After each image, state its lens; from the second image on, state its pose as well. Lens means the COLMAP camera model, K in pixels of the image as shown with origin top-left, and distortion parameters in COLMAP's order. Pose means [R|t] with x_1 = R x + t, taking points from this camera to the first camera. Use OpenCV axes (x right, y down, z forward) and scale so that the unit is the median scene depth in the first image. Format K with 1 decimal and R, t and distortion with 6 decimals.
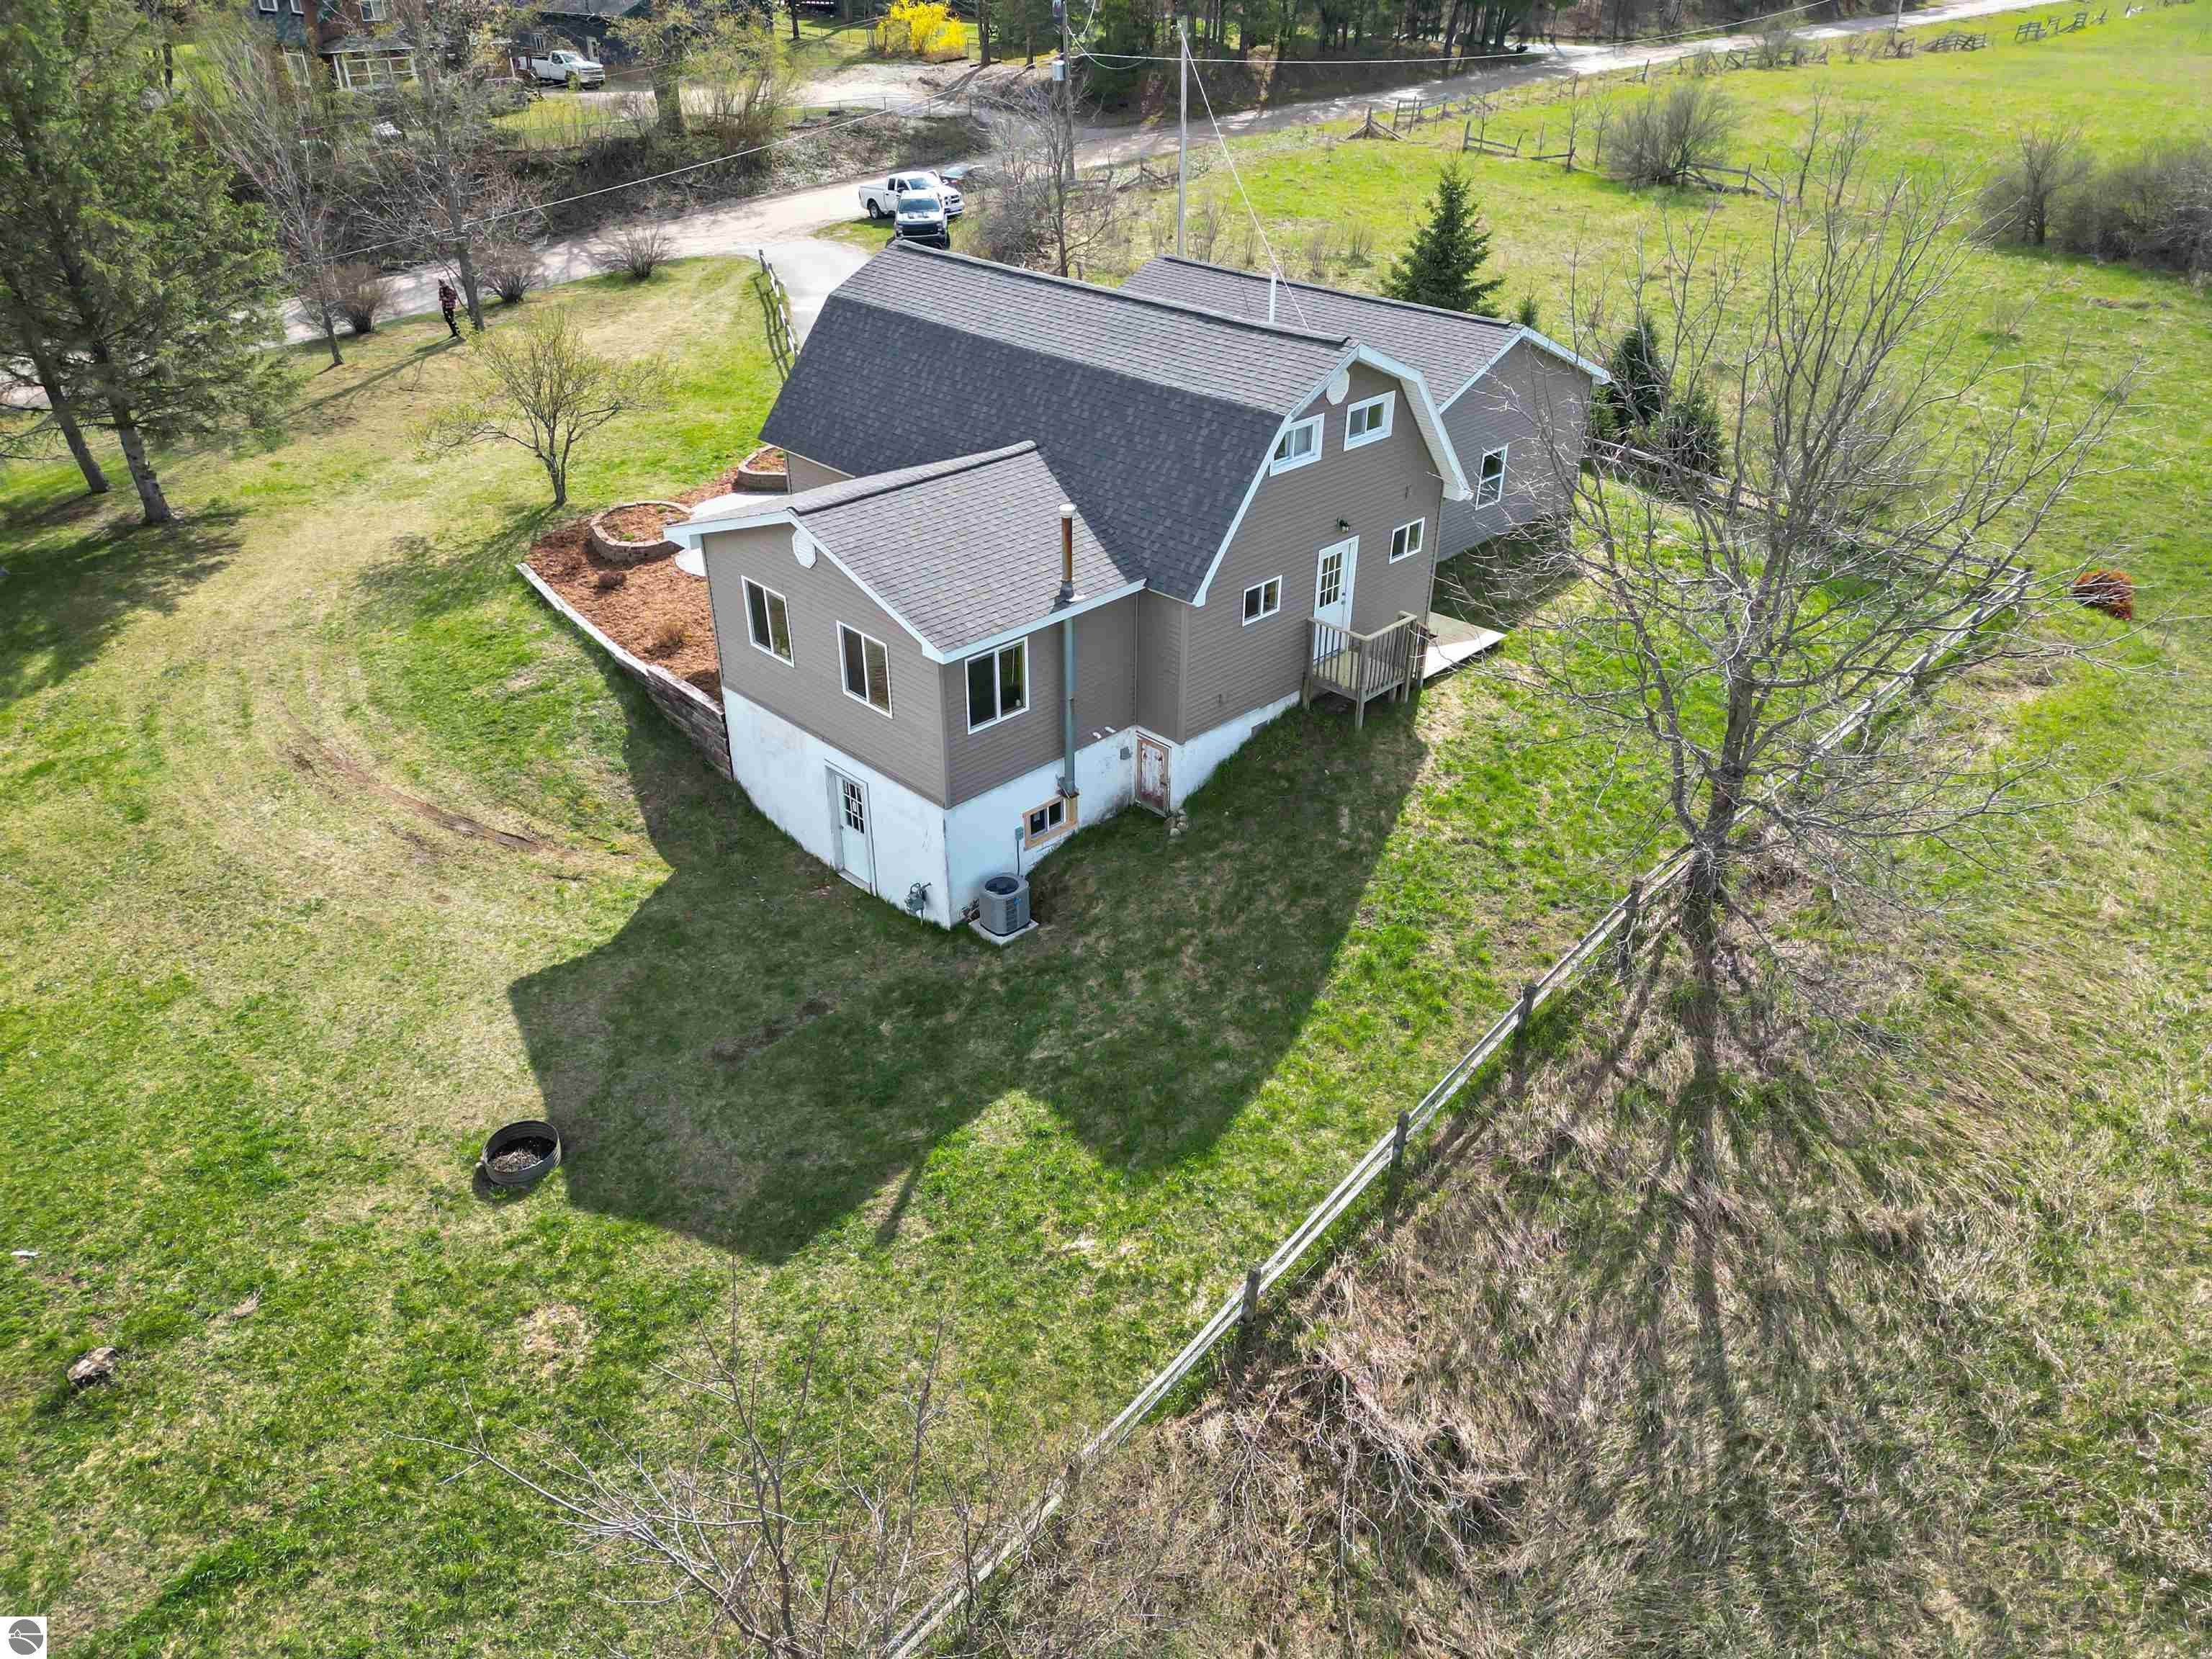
lens RADIAL K [[1543.2, 0, 1101.1], [0, 1543.2, 822.3], [0, 0, 1]] dist [0.071228, -0.066898]
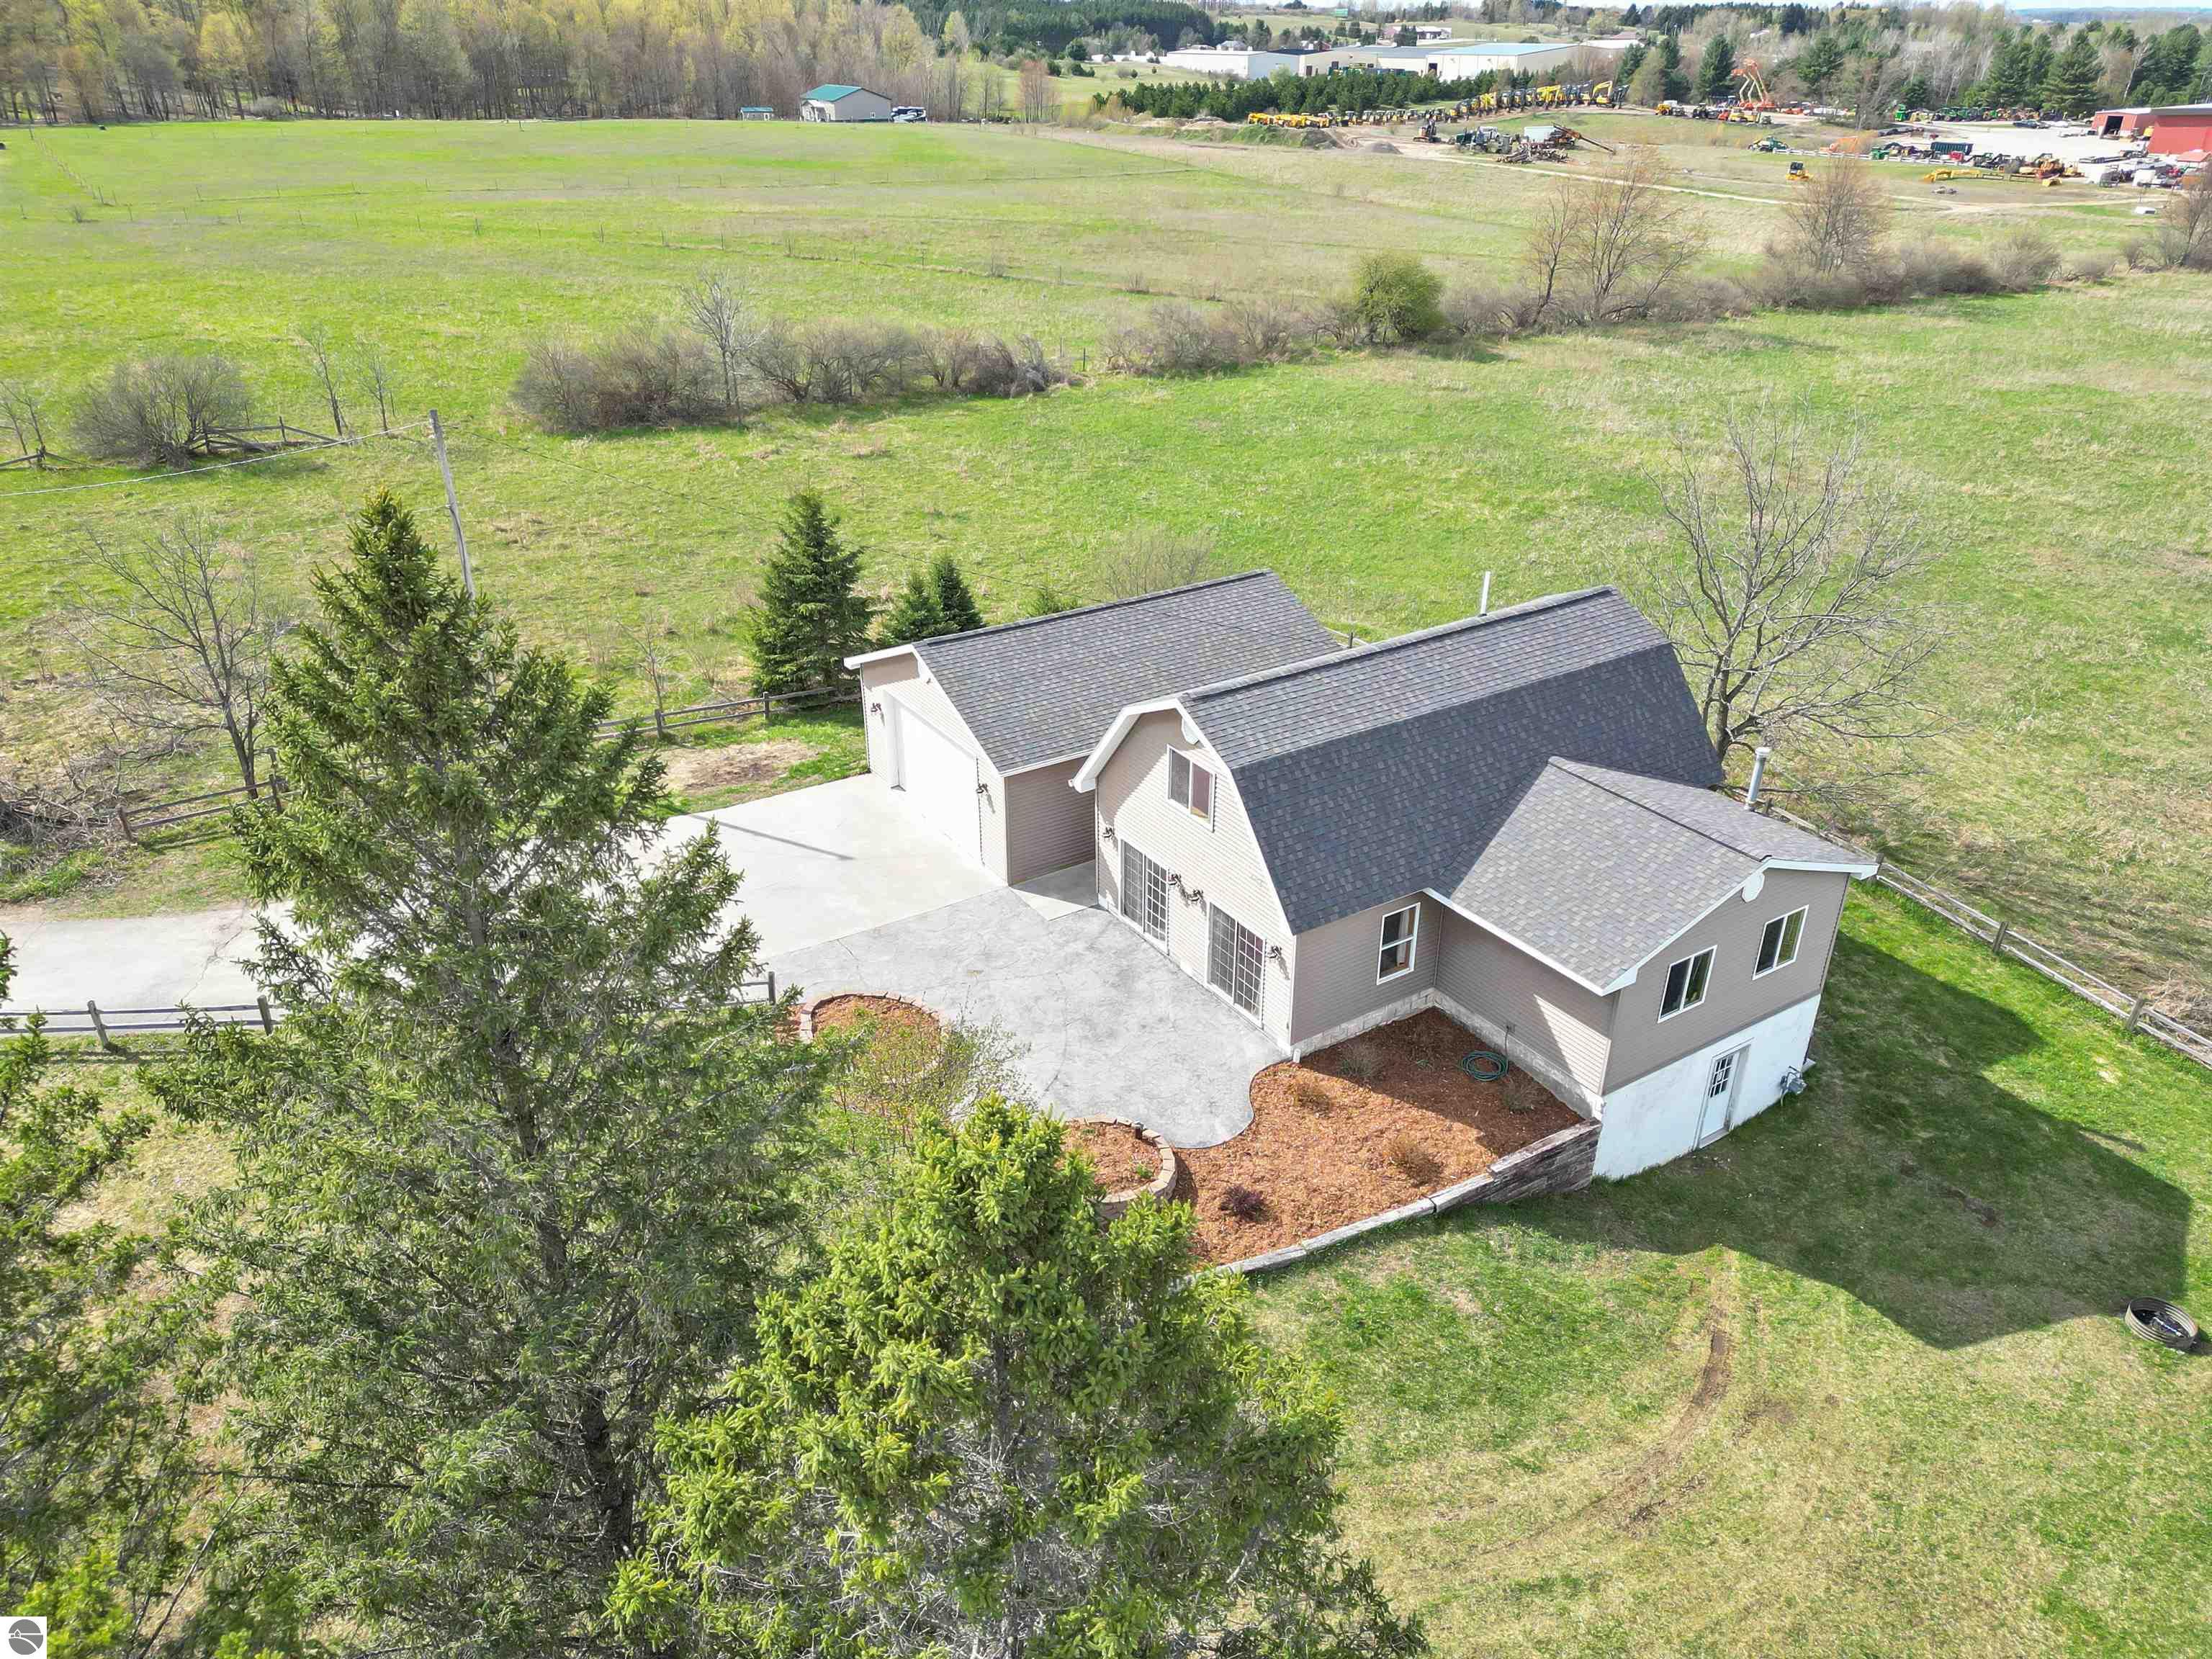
lens RADIAL K [[1543.2, 0, 1107.1], [0, 1543.2, 834.7], [0, 0, 1]] dist [0.071228, -0.066898]
pose [[0.202900, -0.456589, 0.866232, -1.133919], [0.497083, 0.810199, 0.310621, -0.716647], [-0.843647, 0.367564, 0.391352, 0.833780]]
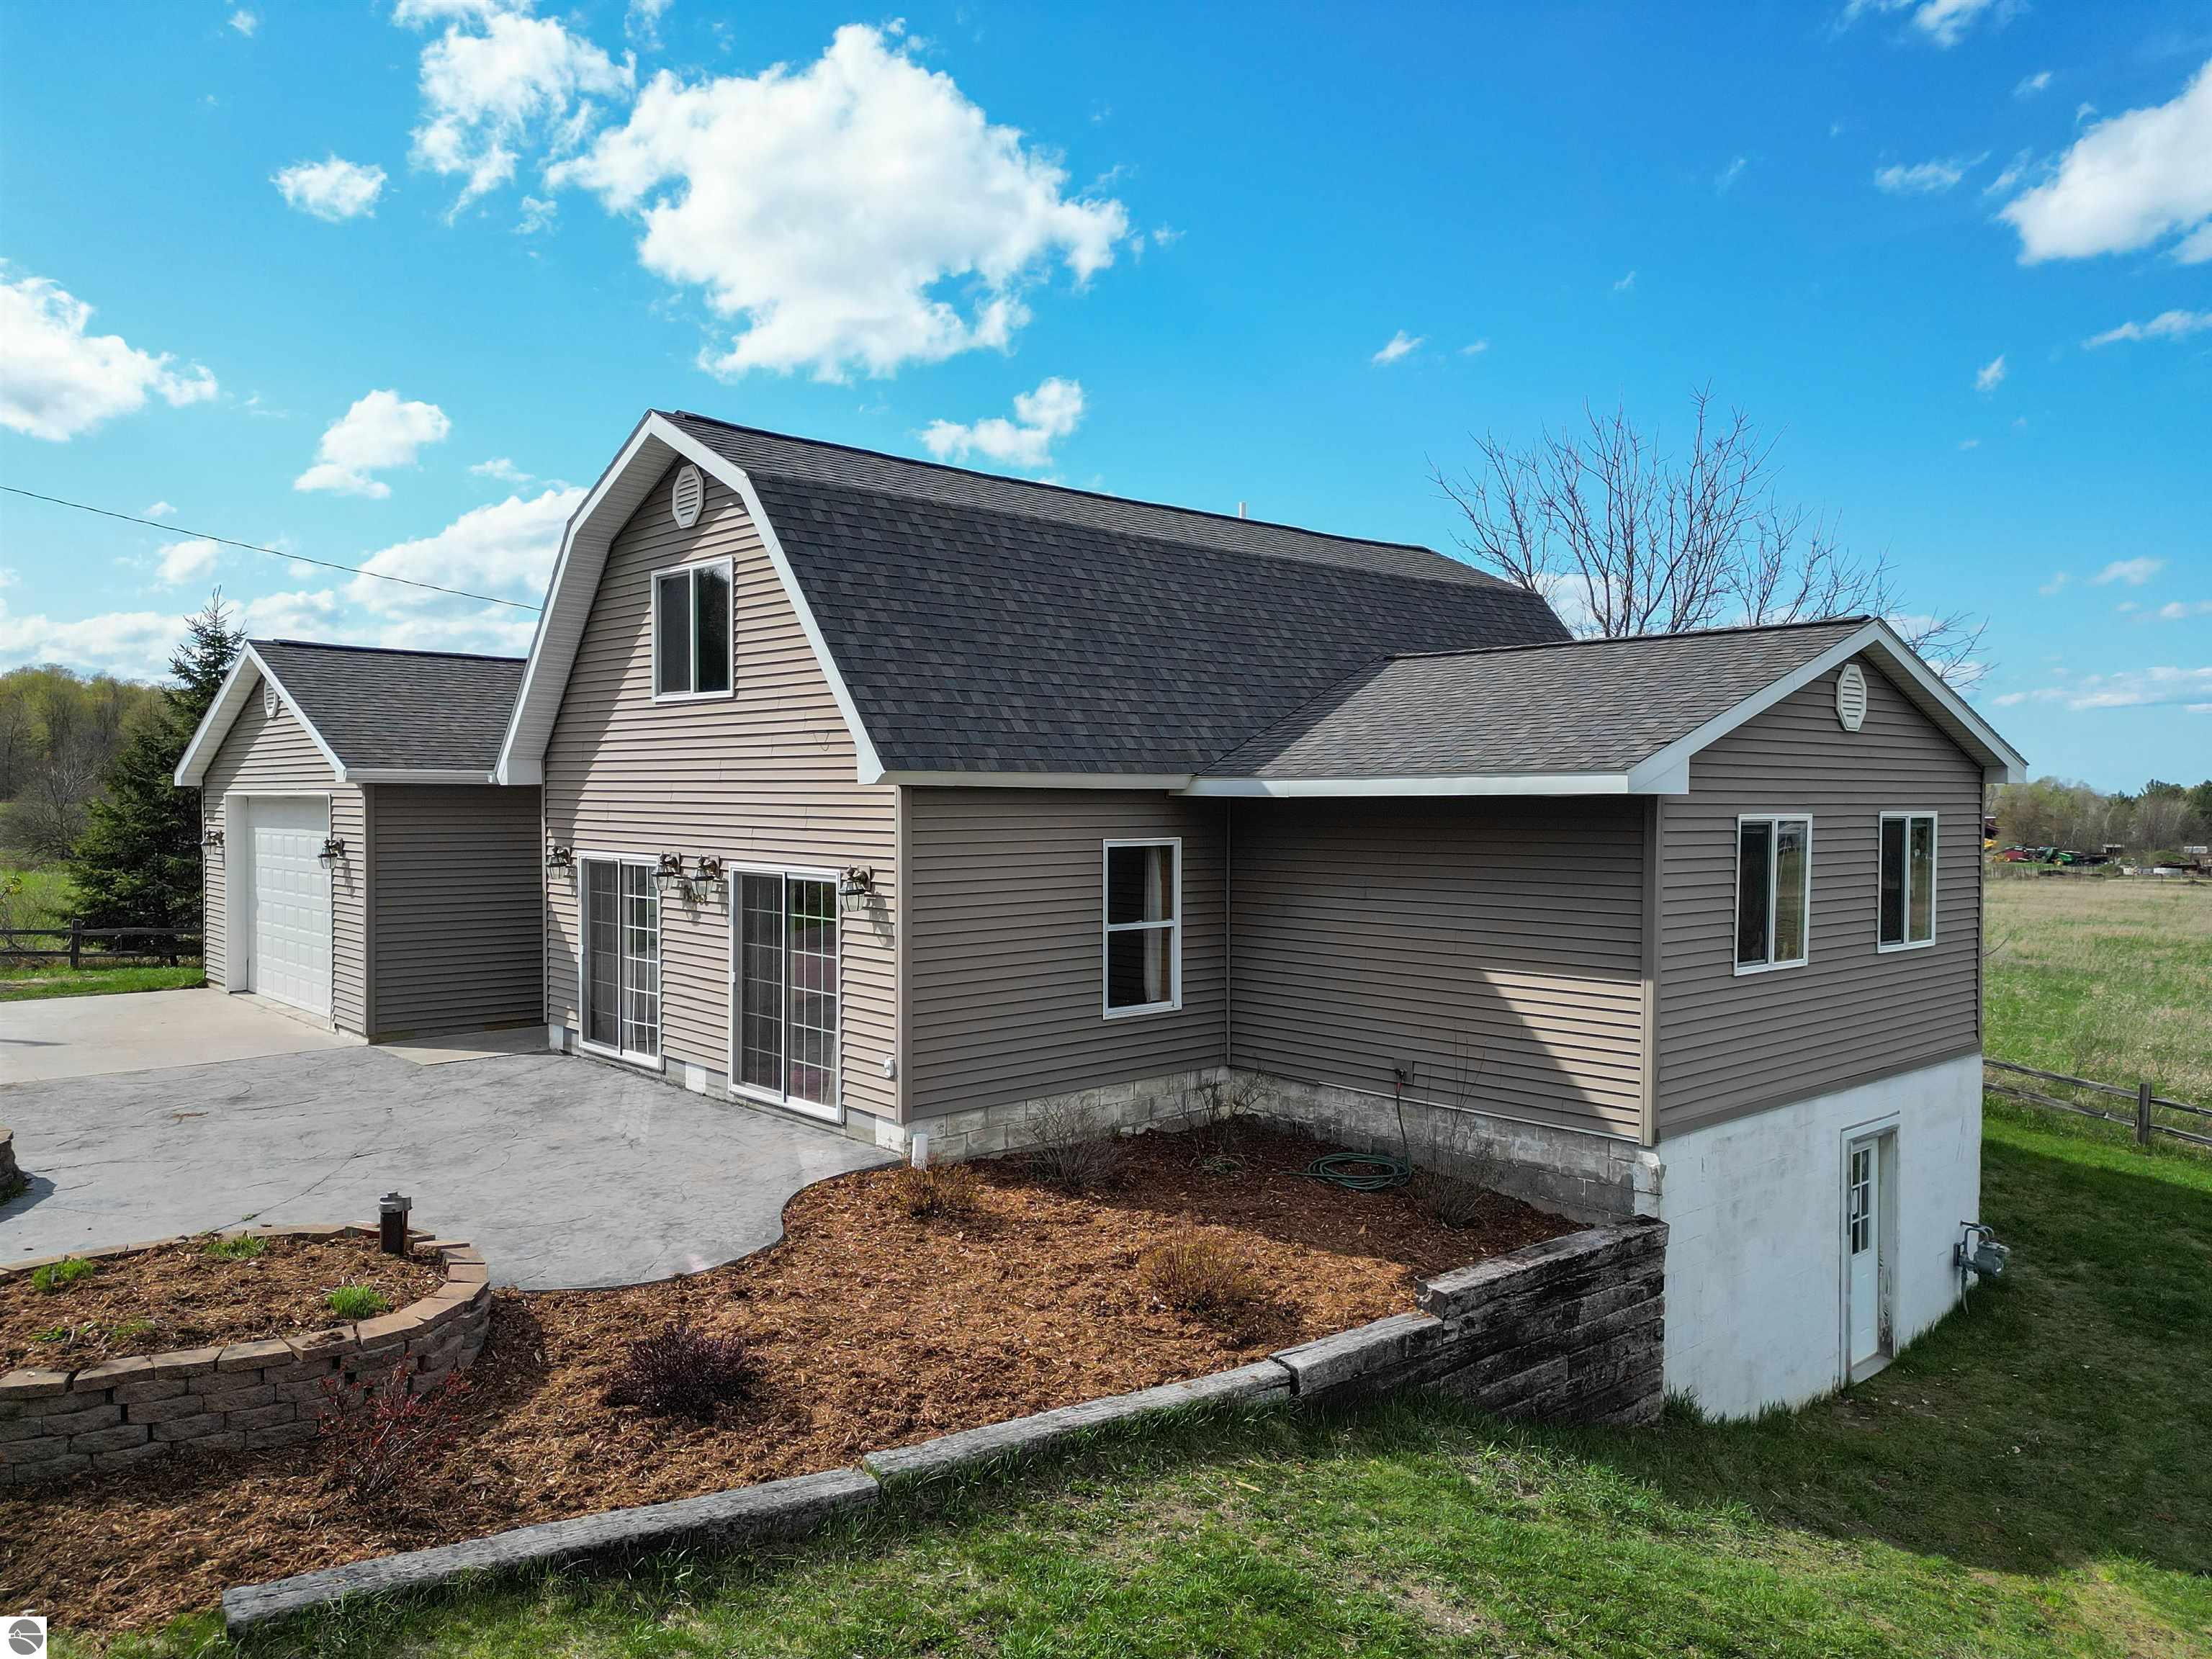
lens RADIAL K [[1543.2, 0, 1105.0], [0, 1543.2, 844.4], [0, 0, 1]] dist [0.071228, -0.066898]
pose [[0.048847, -0.036127, 0.998153, -0.674793], [0.503269, 0.864104, 0.006646, -0.238969], [-0.862748, 0.502015, 0.060390, 1.086691]]
